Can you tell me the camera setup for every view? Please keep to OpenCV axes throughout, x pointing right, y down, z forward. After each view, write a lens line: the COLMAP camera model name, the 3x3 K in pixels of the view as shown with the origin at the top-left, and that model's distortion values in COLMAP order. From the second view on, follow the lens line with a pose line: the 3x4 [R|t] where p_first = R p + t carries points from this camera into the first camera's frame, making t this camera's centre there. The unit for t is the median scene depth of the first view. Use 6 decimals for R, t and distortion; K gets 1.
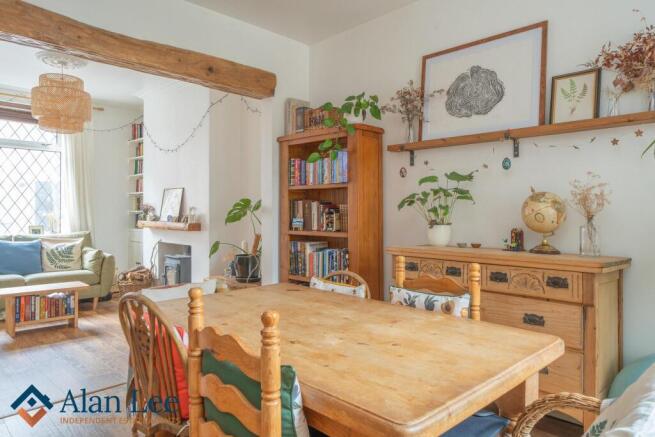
lens RADIAL K [[444.1, 0, 327.4], [0, 444.1, 218.8], [0, 0, 1]] dist [-0.004530, 0.002680]
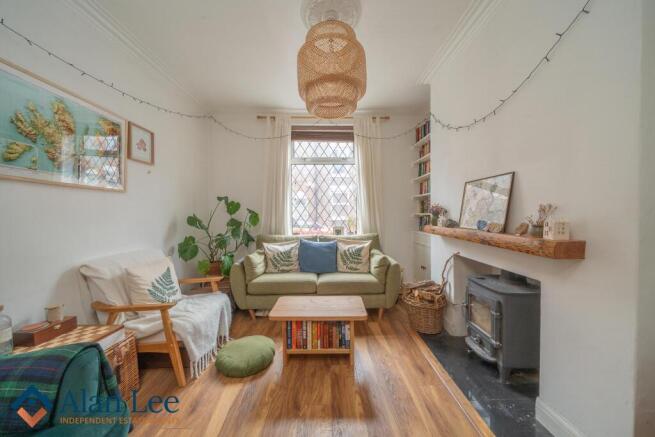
lens RADIAL K [[224.2, 0, 326.7], [0, 224.2, 215.5], [0, 0, 1]] dist [-0.000666, -0.000002]
pose [[0.717241, -0.007075, -0.696789, -0.270022], [0.003650, 0.999973, -0.006397, -0.012456], [0.696815, 0.002045, 0.717248, 0.573826]]
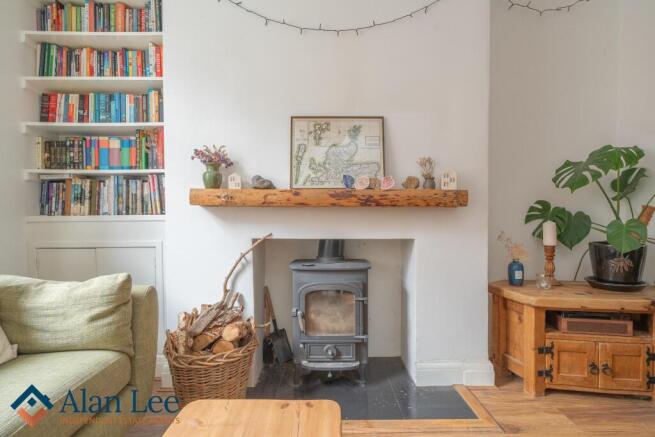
lens RADIAL K [[348.7, 0, 327.2], [0, 348.7, 218.1], [0, 0, 1]] dist [0.005630, -0.000329]
pose [[0.693870, -0.011134, 0.720015, -0.573694], [0.014236, 0.999897, 0.001744, 0.031507], [-0.719960, 0.009040, 0.693957, 0.716241]]
